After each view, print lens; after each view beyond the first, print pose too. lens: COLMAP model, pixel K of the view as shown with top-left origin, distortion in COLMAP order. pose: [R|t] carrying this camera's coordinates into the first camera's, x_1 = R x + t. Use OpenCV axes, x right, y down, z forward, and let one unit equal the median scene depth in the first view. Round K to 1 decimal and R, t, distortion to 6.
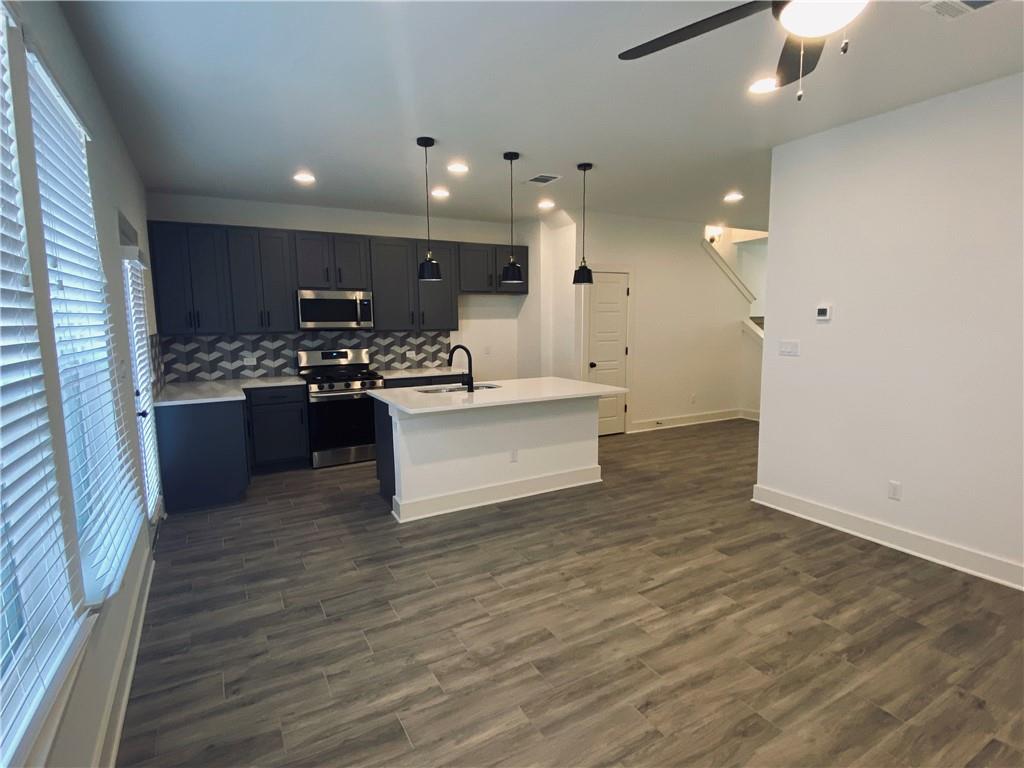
lens RADIAL K [[530.2, 0, 510.2], [0, 530.2, 380.0], [0, 0, 1]] dist [0.034840, -0.032107]
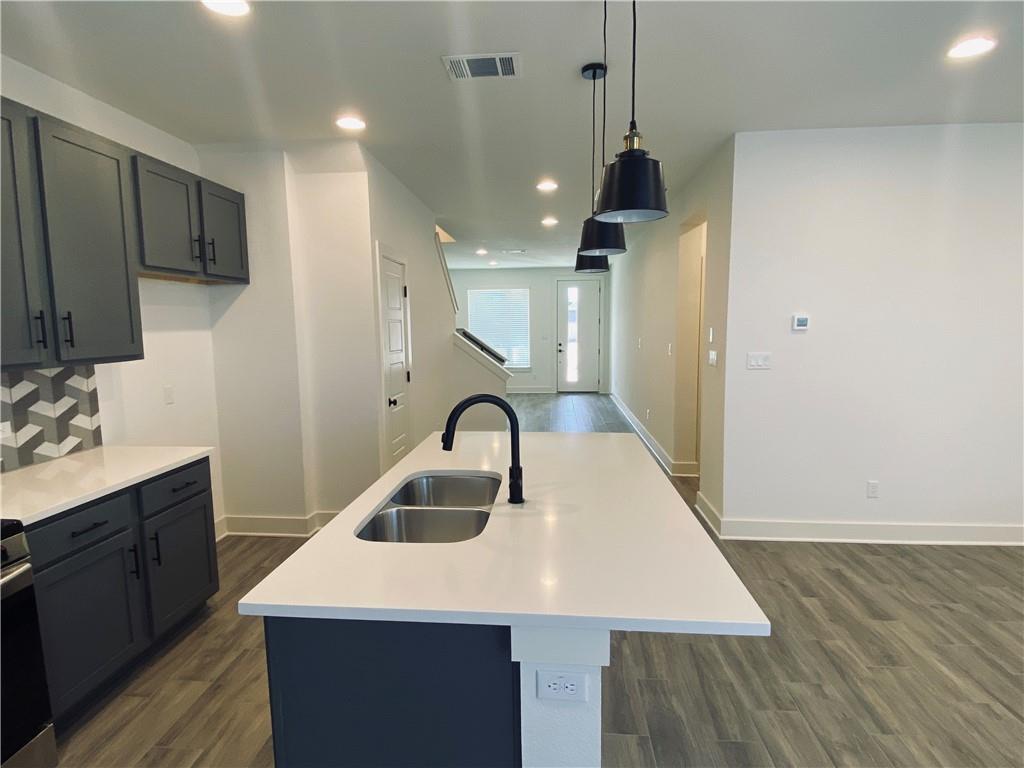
lens RADIAL K [[530.2, 0, 510.2], [0, 530.2, 380.0], [0, 0, 1]] dist [0.034840, -0.032107]
pose [[0.556214, -0.081523, 0.827031, -0.616835], [0.098738, 0.994610, 0.031636, -0.129814], [-0.825153, 0.064064, 0.561266, 1.108804]]
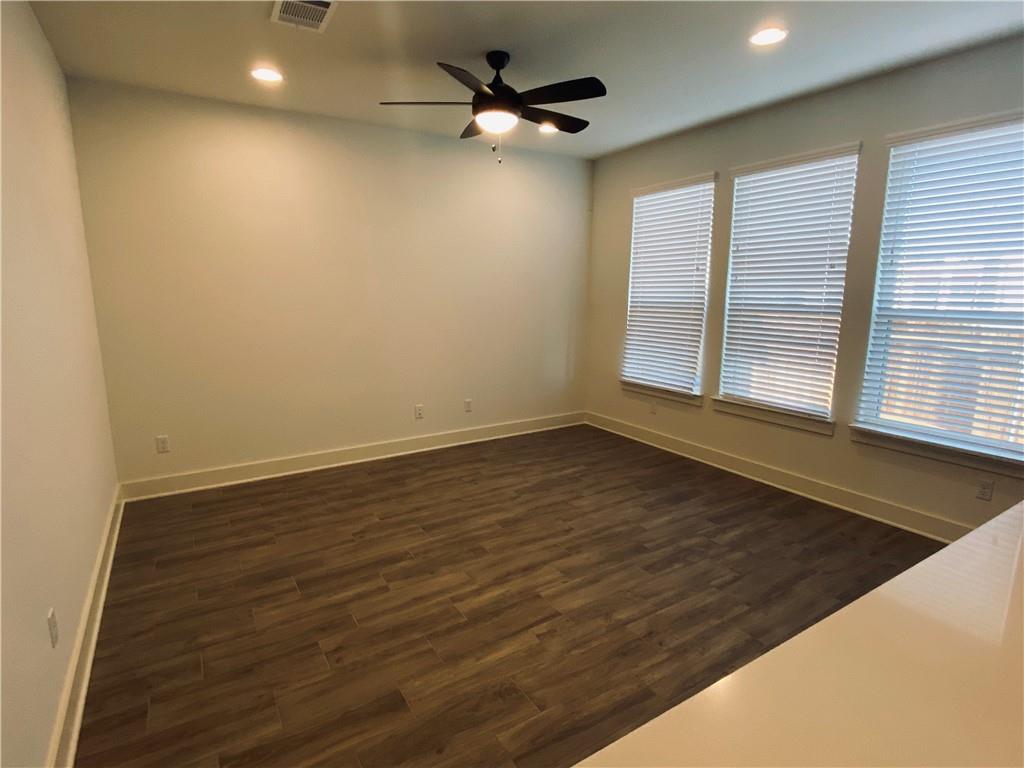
lens RADIAL K [[530.2, 0, 510.2], [0, 530.2, 380.0], [0, 0, 1]] dist [0.034840, -0.032107]
pose [[-0.998779, 0.019756, -0.045270, 0.336983], [0.006168, 0.959240, 0.282524, -0.183586], [0.049007, 0.281900, -0.958191, 1.629741]]
